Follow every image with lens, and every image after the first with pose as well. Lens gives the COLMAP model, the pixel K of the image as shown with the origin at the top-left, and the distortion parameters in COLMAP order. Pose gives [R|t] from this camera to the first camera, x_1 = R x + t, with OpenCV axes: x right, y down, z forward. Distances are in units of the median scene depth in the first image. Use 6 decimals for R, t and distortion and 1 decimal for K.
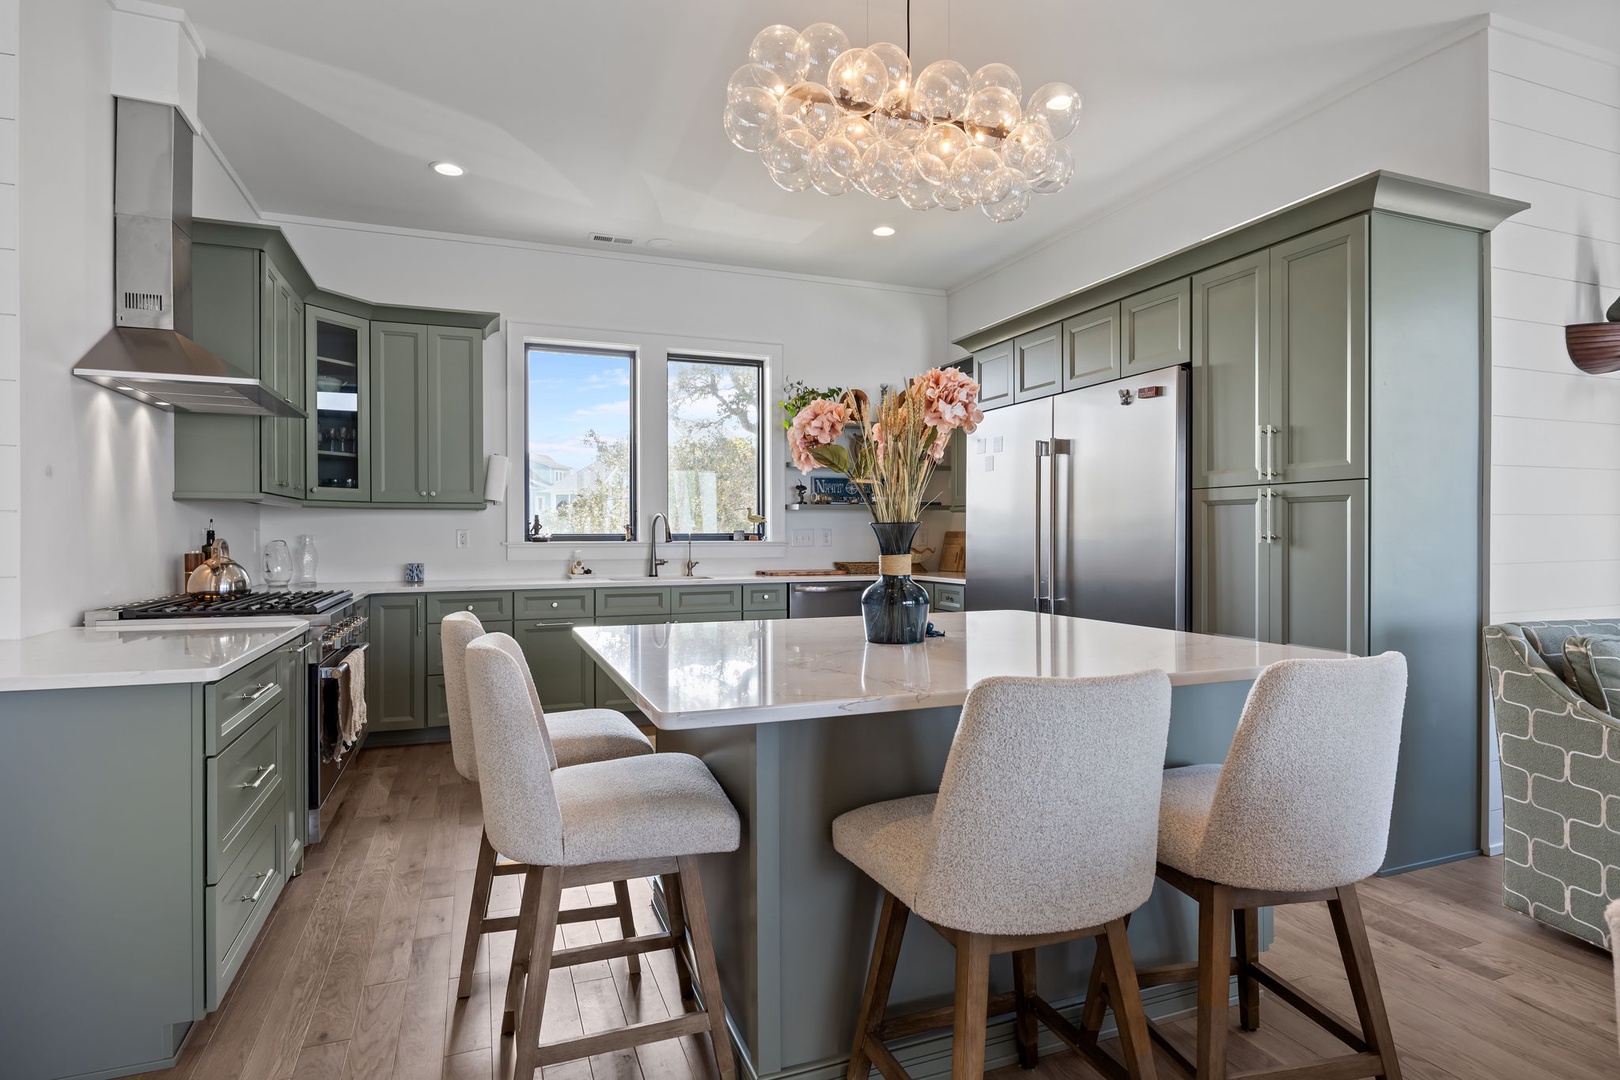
lens RADIAL K [[872.0, 0, 815.5], [0, 872.0, 537.5], [0, 0, 1]] dist [-0.000726, 0.000035]
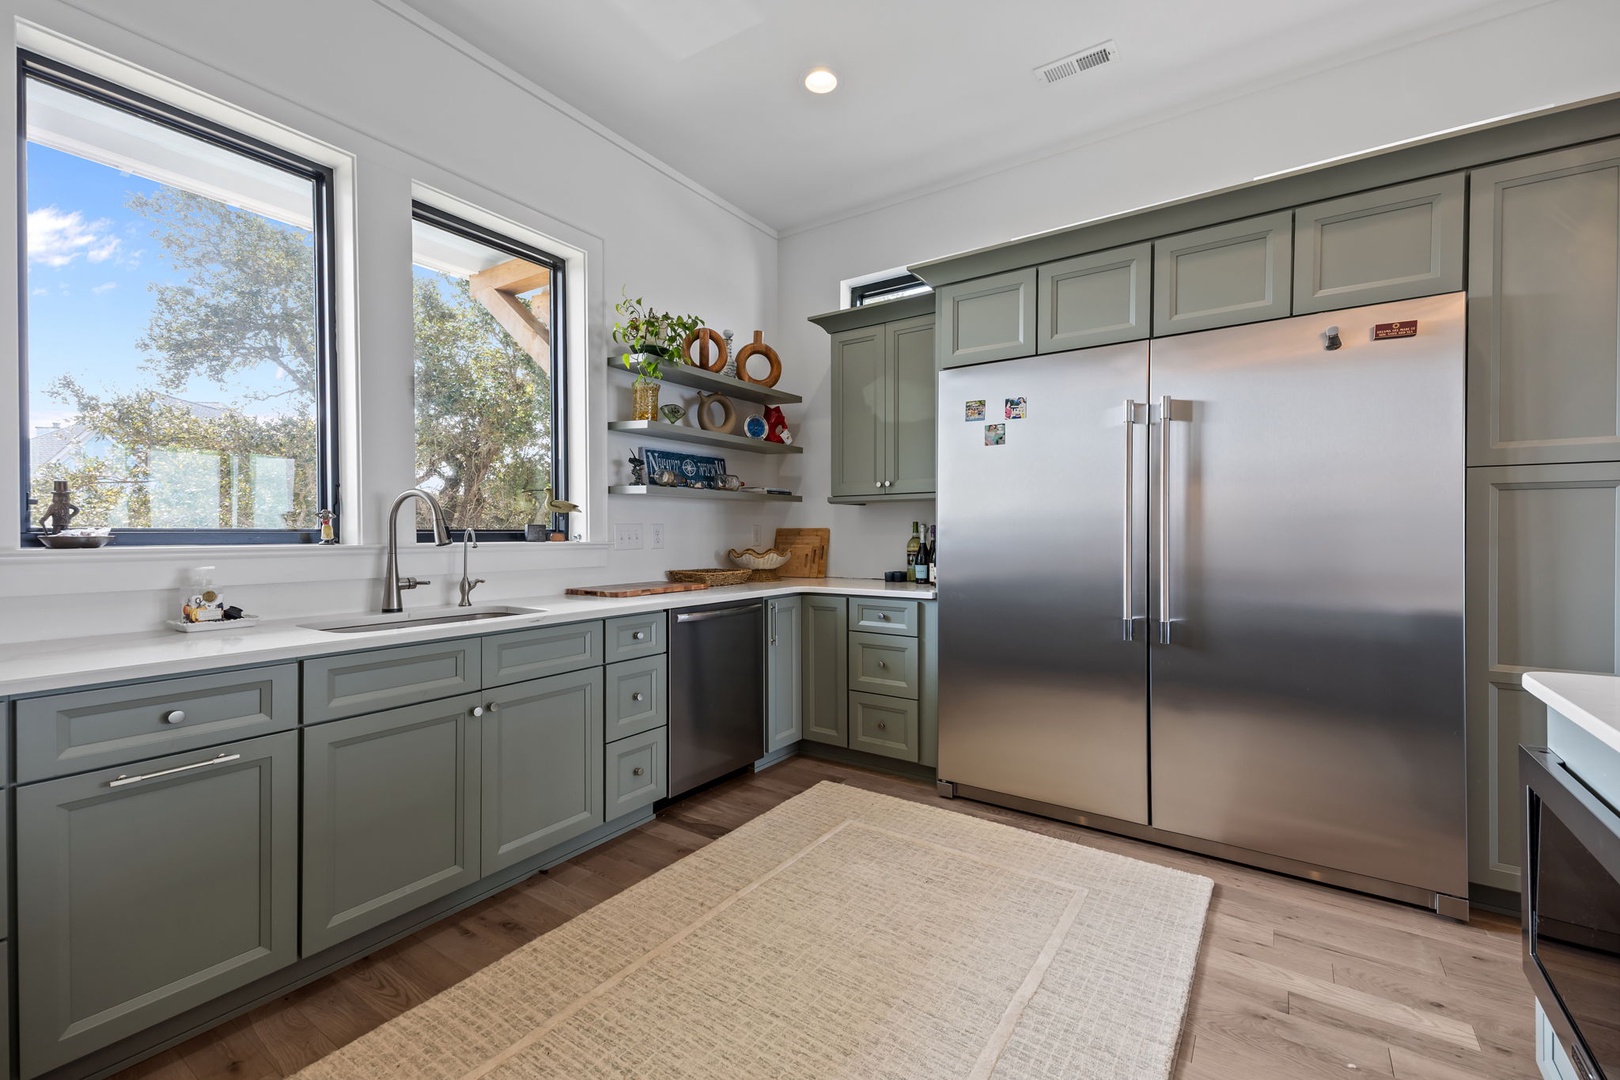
lens RADIAL K [[679.0, 0, 817.8], [0, 679.0, 536.3], [0, 0, 1]] dist [0.050968, -0.019096]
pose [[0.820542, -0.002514, 0.571581, -0.229257], [0.002319, 0.999997, 0.001069, 0.000069], [-0.571581, 0.000448, 0.820545, 0.559659]]
